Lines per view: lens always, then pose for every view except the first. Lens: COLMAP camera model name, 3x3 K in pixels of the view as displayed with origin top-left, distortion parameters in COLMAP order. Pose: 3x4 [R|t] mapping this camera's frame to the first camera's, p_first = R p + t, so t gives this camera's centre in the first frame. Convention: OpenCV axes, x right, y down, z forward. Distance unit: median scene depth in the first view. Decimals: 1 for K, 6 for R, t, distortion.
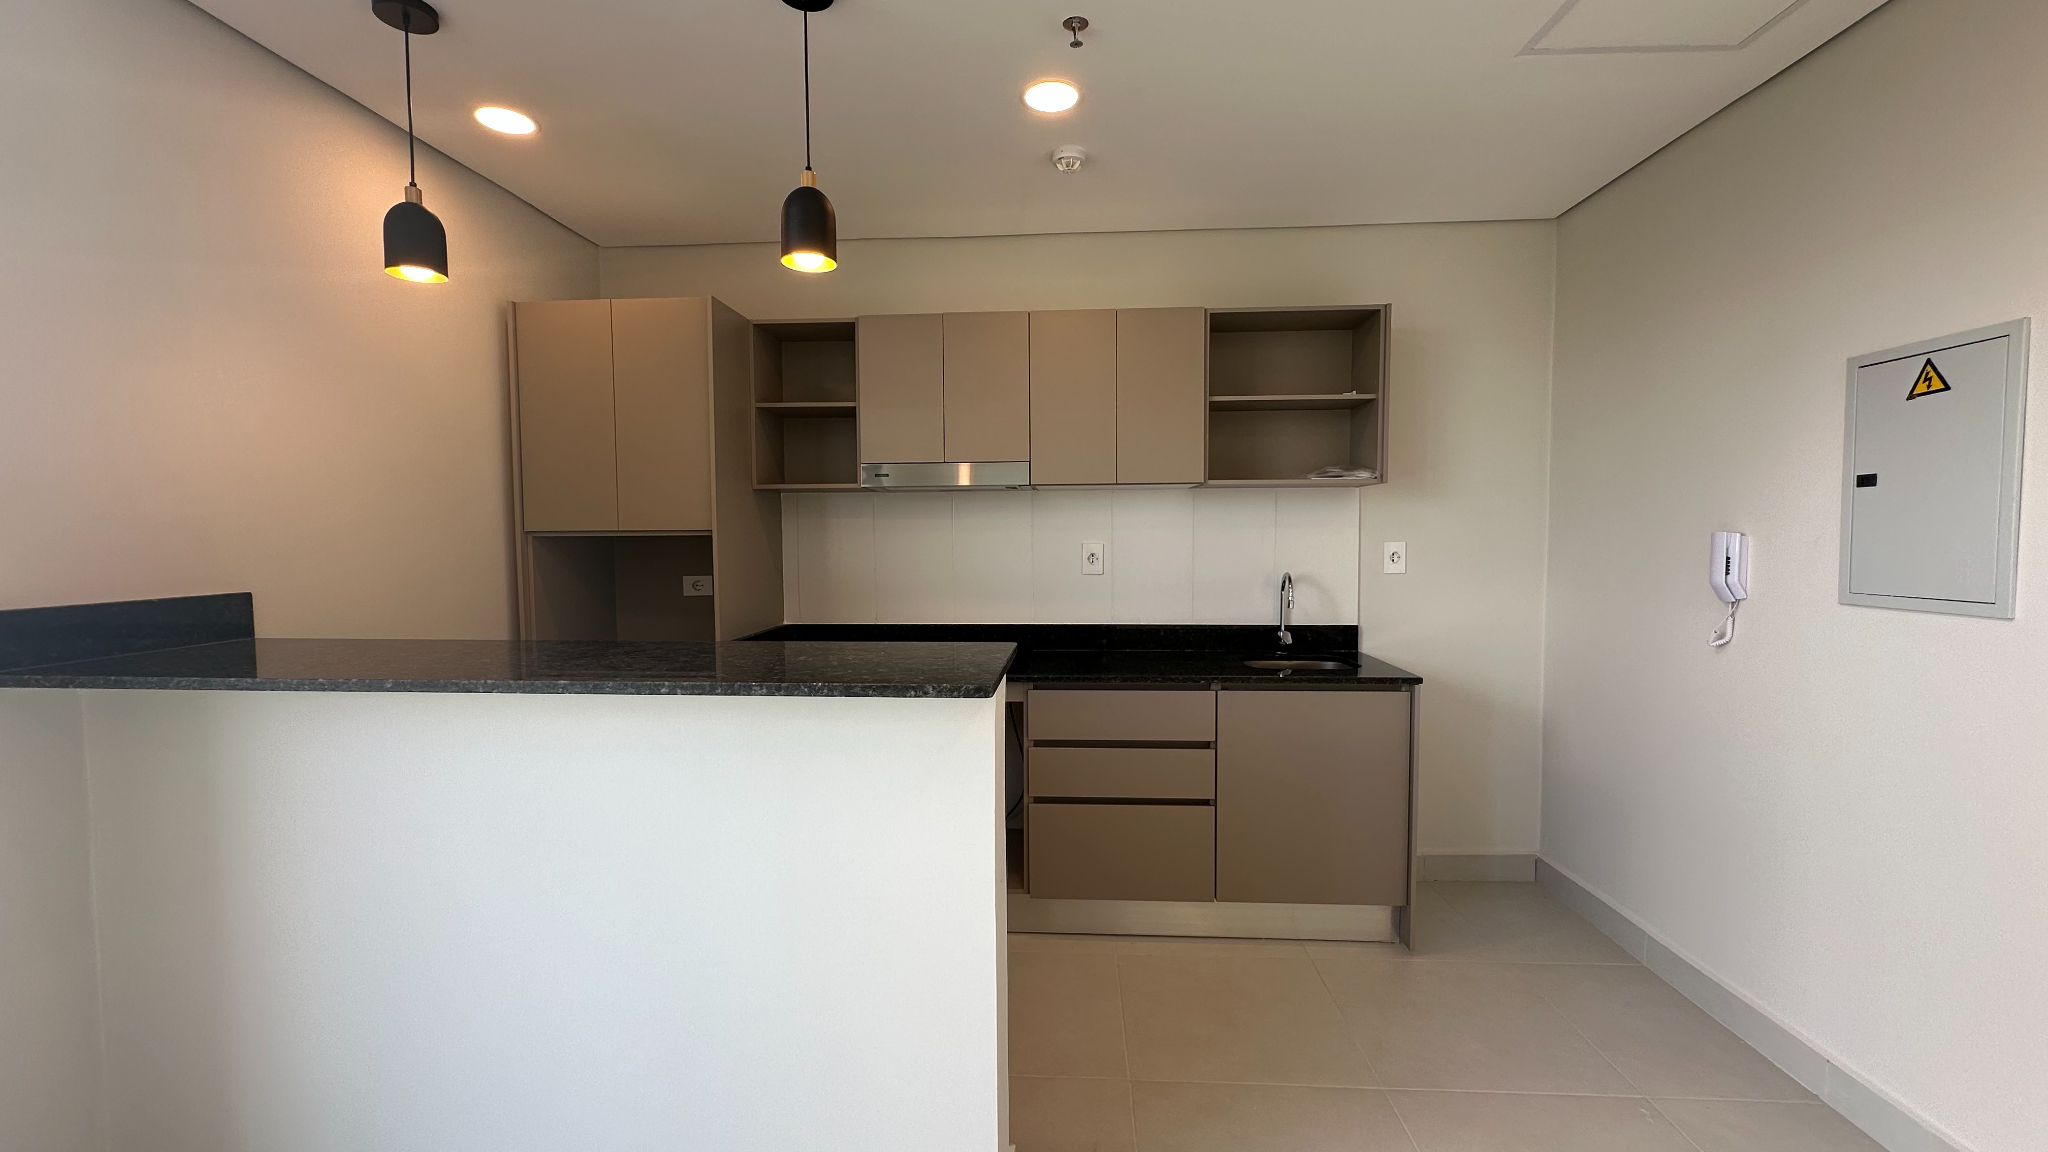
lens RADIAL K [[825.2, 0, 1029.2], [0, 825.2, 581.0], [0, 0, 1]] dist [0.002233, 0.000469]
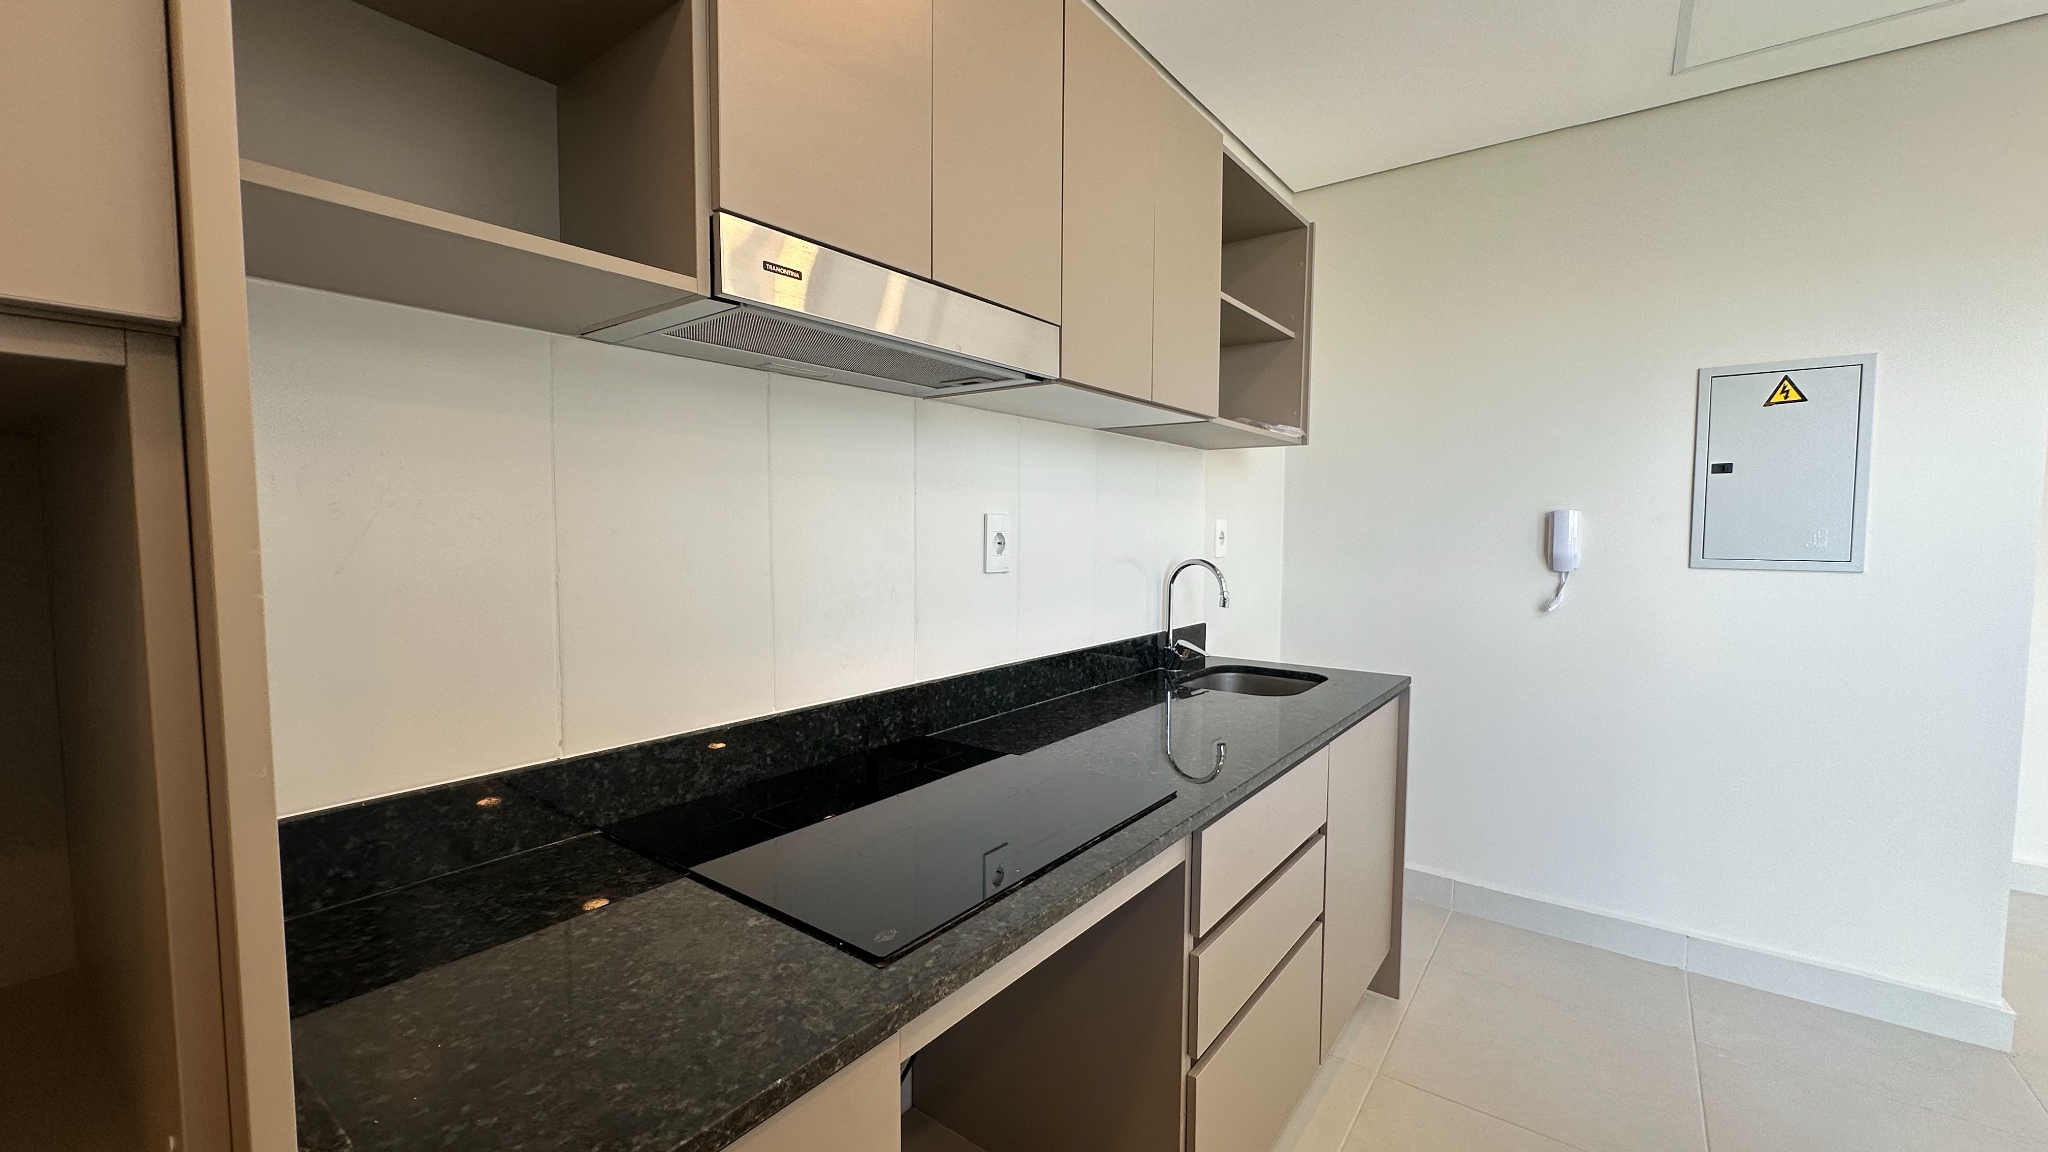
lens RADIAL K [[825.2, 0, 1029.2], [0, 825.2, 581.0], [0, 0, 1]] dist [0.002233, 0.000469]
pose [[0.540633, -0.052173, 0.839639, -0.424295], [0.039810, 0.998544, 0.036414, -0.026266], [-0.840316, 0.013740, 0.541922, 0.831128]]
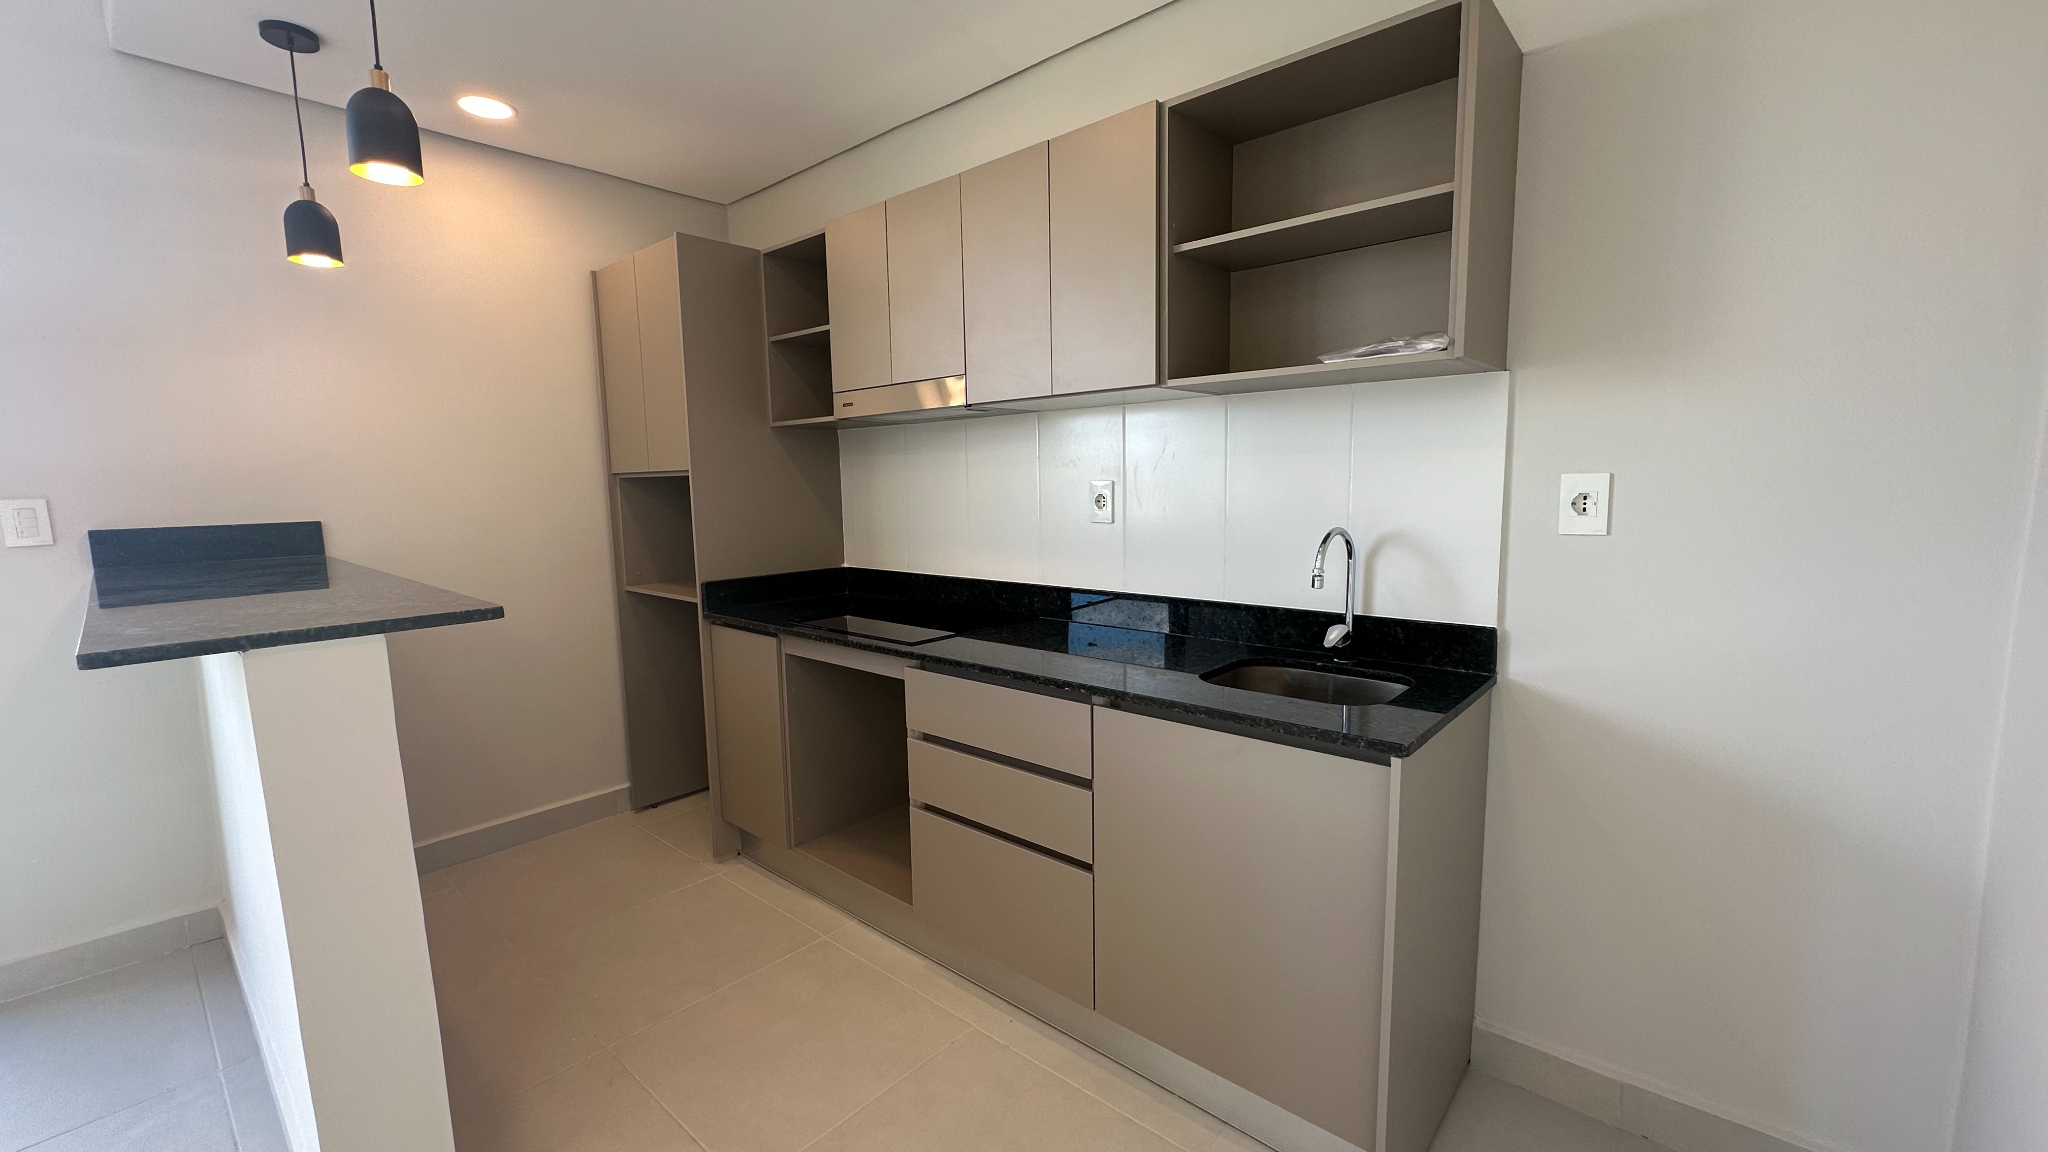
lens RADIAL K [[816.9, 0, 1024.0], [0, 816.9, 576.0], [0, 0, 1]] dist [-0.002258, -0.000028]
pose [[0.792170, 0.062619, -0.607080, 0.557597], [-0.023202, 0.997093, 0.072571, -0.013983], [0.609860, -0.043403, 0.791320, 0.453467]]
